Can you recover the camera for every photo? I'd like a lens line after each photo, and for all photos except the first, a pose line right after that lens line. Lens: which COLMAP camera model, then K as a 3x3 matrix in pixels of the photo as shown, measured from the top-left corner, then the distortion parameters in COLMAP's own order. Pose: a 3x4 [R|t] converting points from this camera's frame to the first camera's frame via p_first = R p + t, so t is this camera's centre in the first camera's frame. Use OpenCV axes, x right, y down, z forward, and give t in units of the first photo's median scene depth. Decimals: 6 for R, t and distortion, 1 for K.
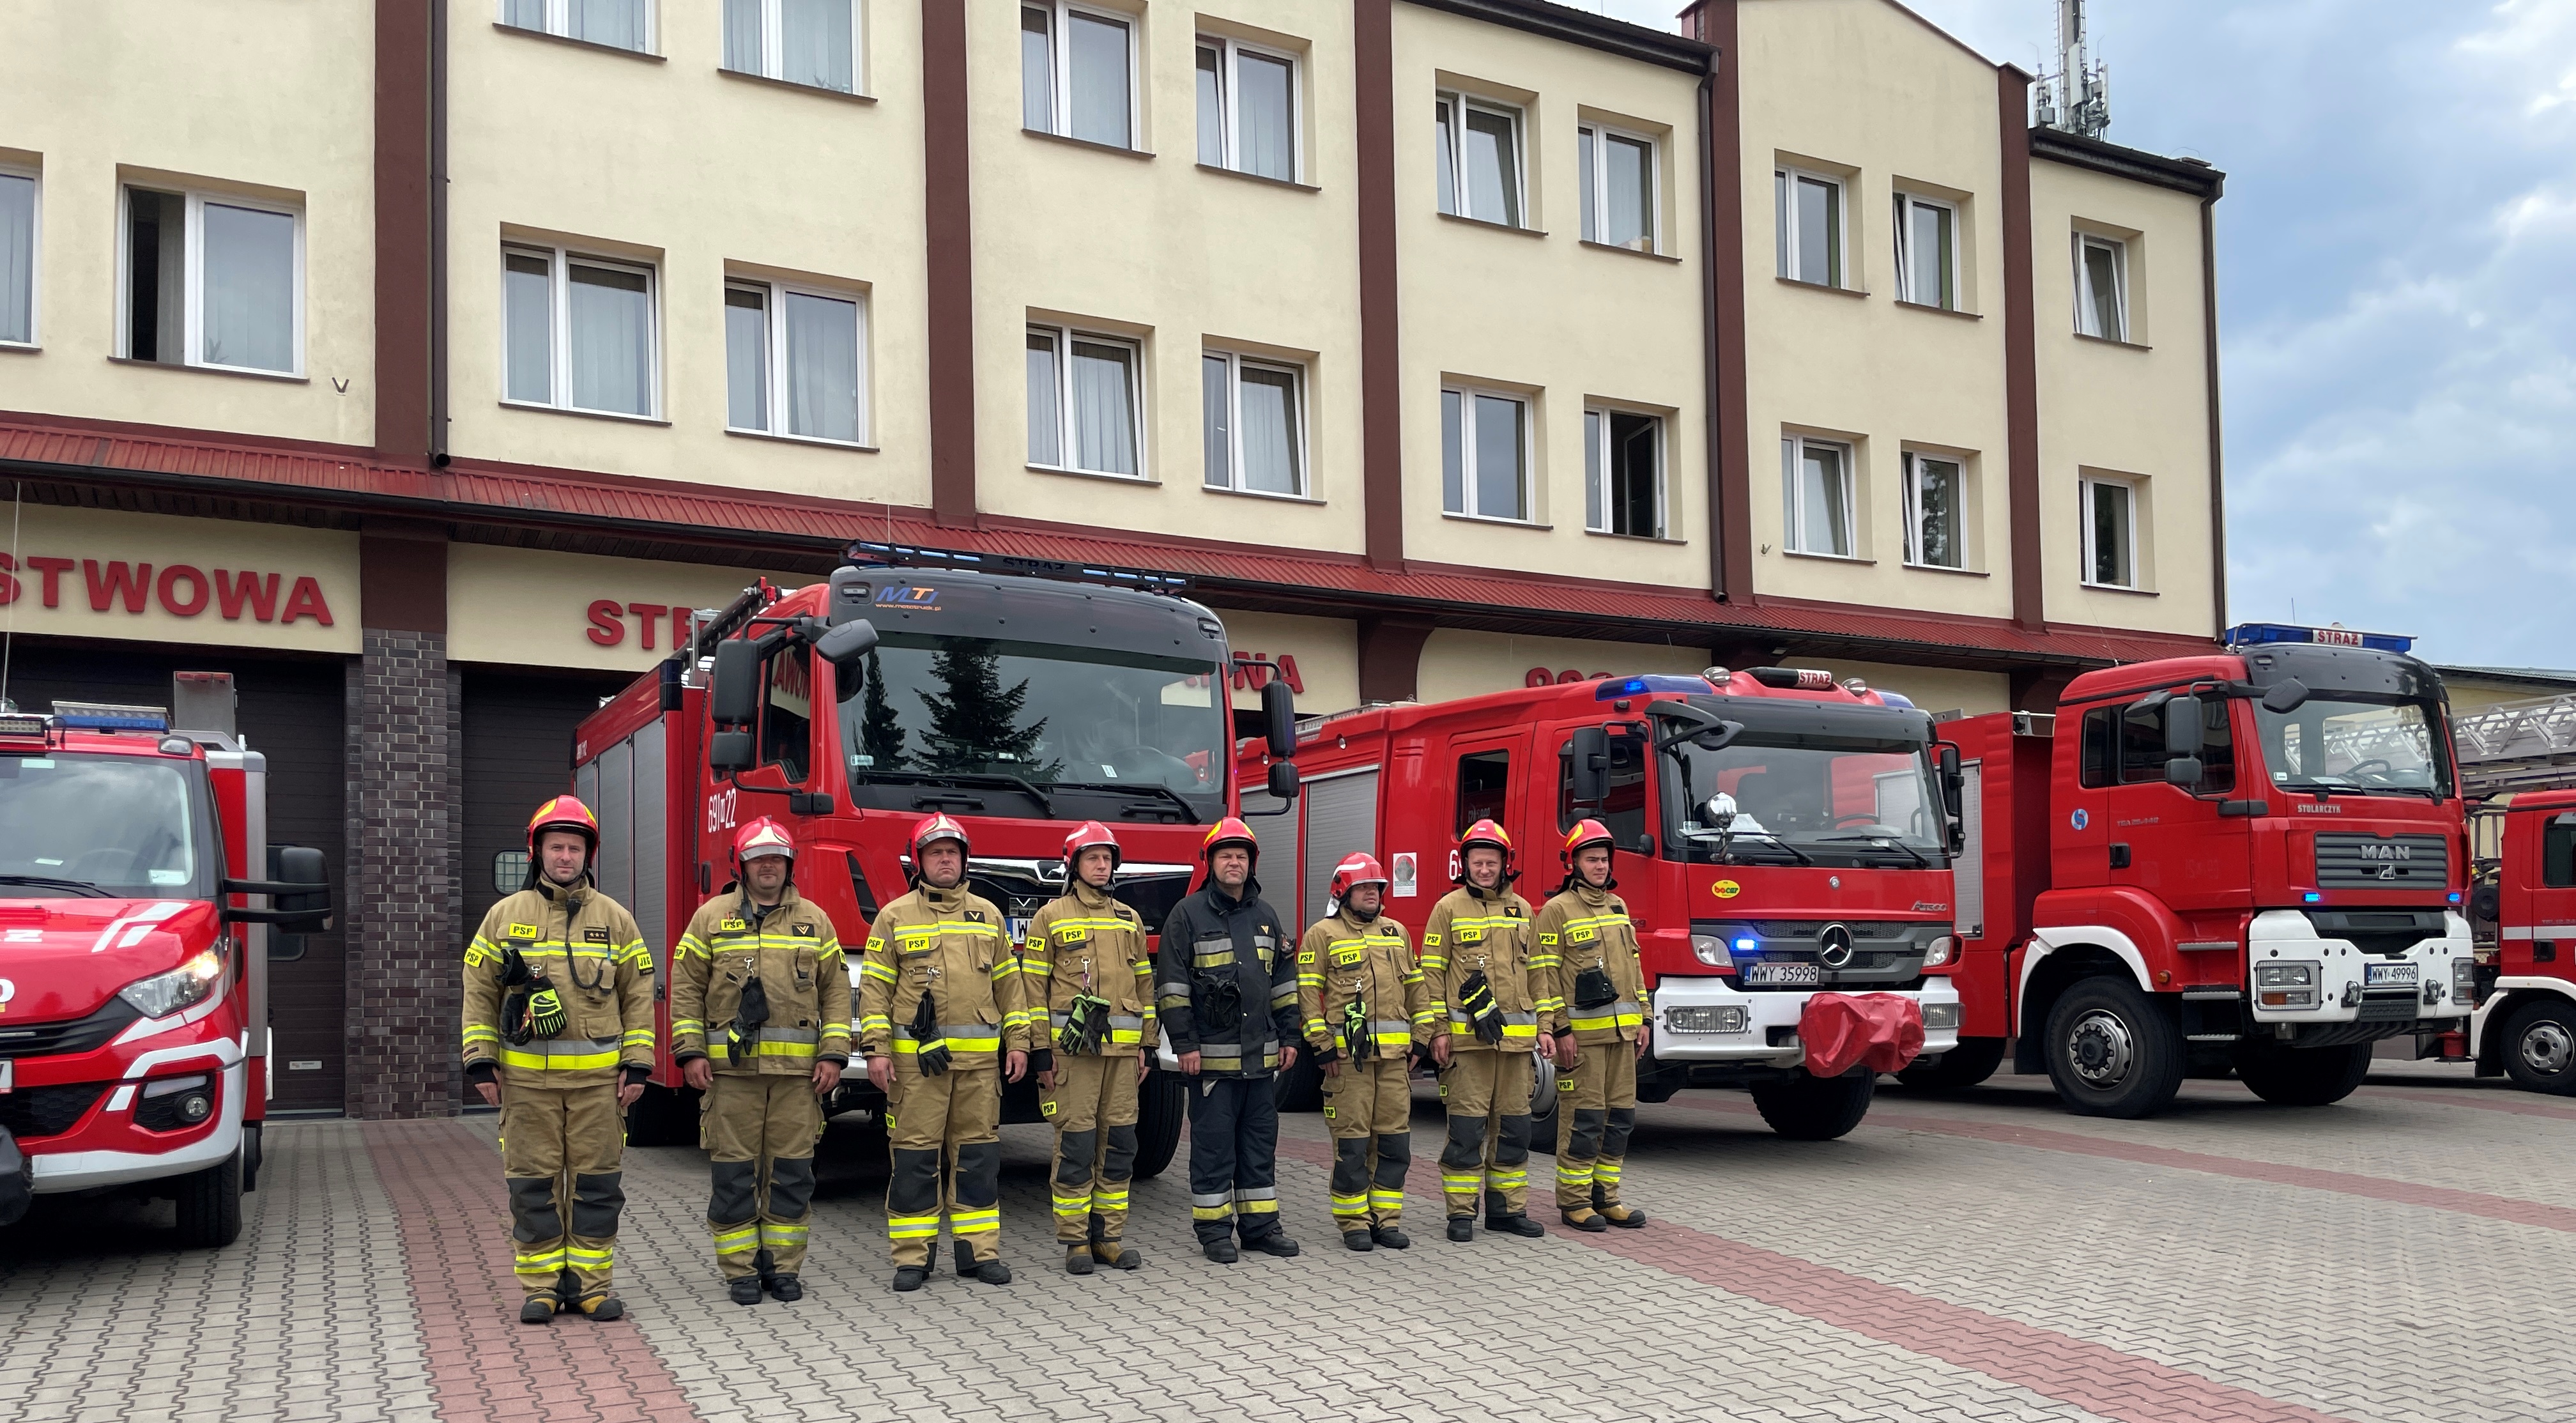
lens RADIAL K [[2004.6, 0, 1331.4], [0, 2004.6, 977.8], [0, 0, 1]] dist [0.077446, -0.011940]
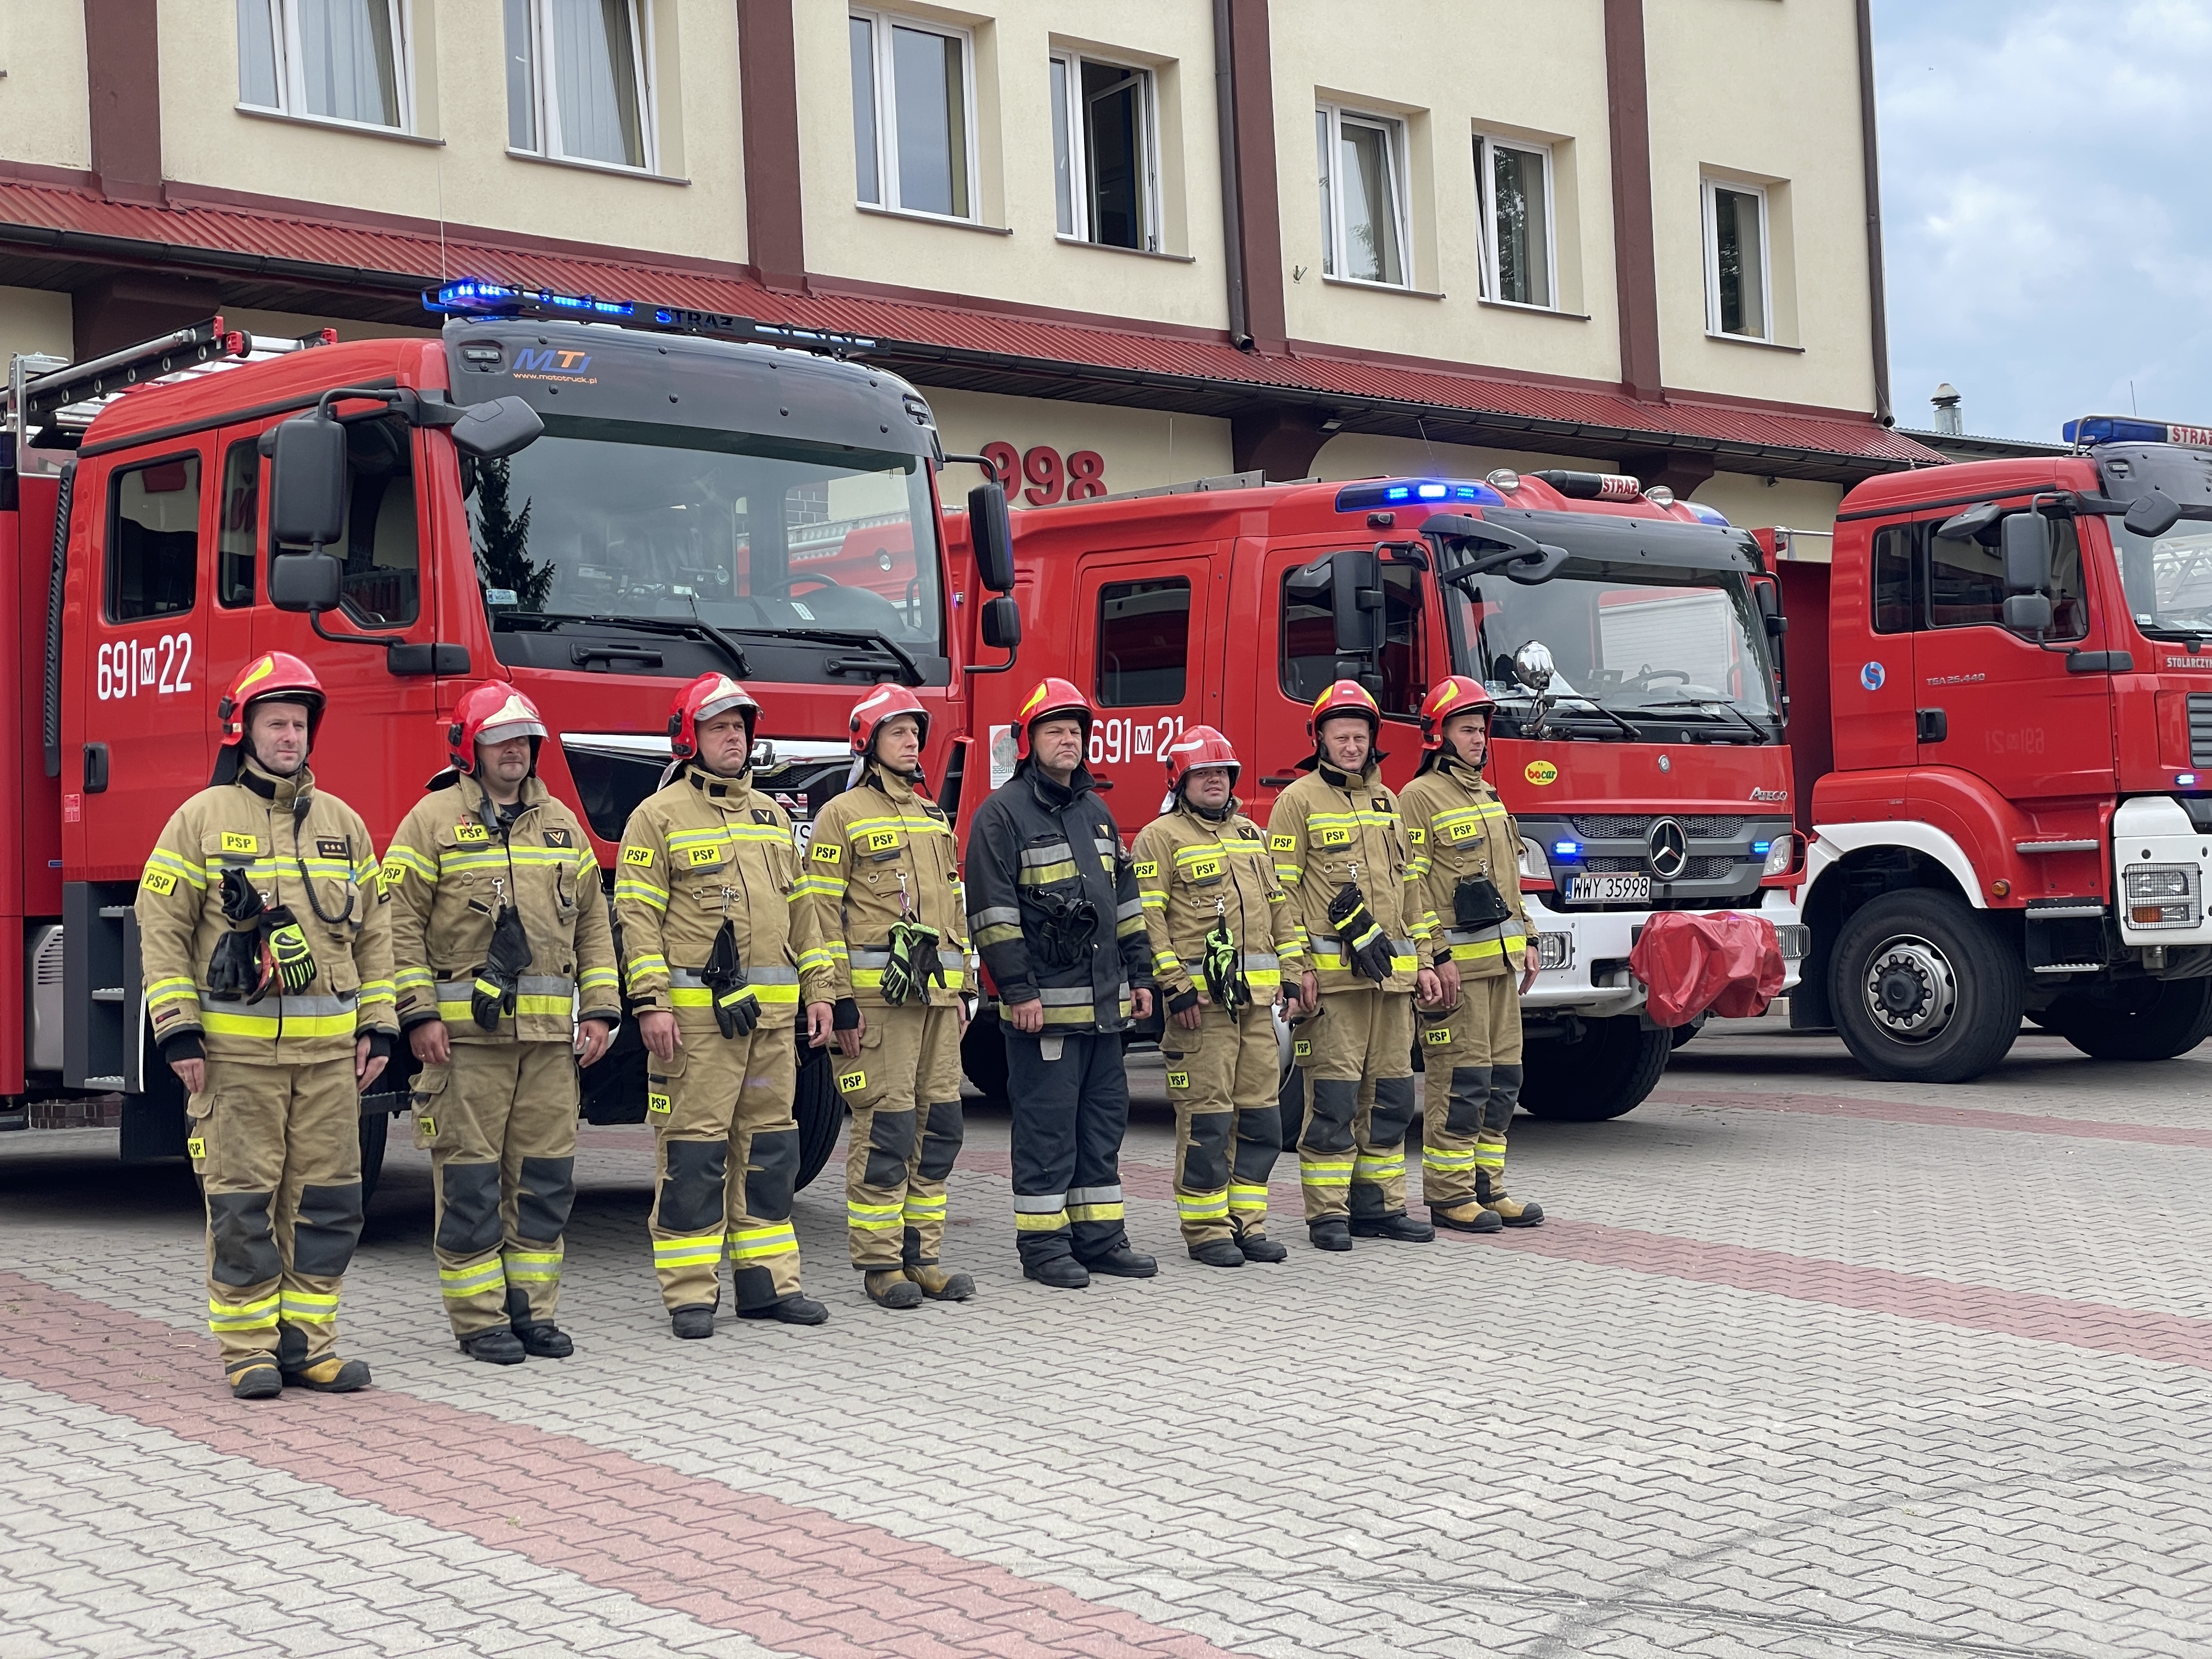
lens RADIAL K [[3392.4, 0, 1105.6], [0, 3392.4, 824.0], [0, 0, 1]] dist [0.191057, 0.000000]
pose [[0.966910, -0.011631, 0.254851, -0.315271], [0.019590, 0.999396, -0.028714, 0.008092], [-0.254363, 0.032756, 0.966554, -0.182264]]
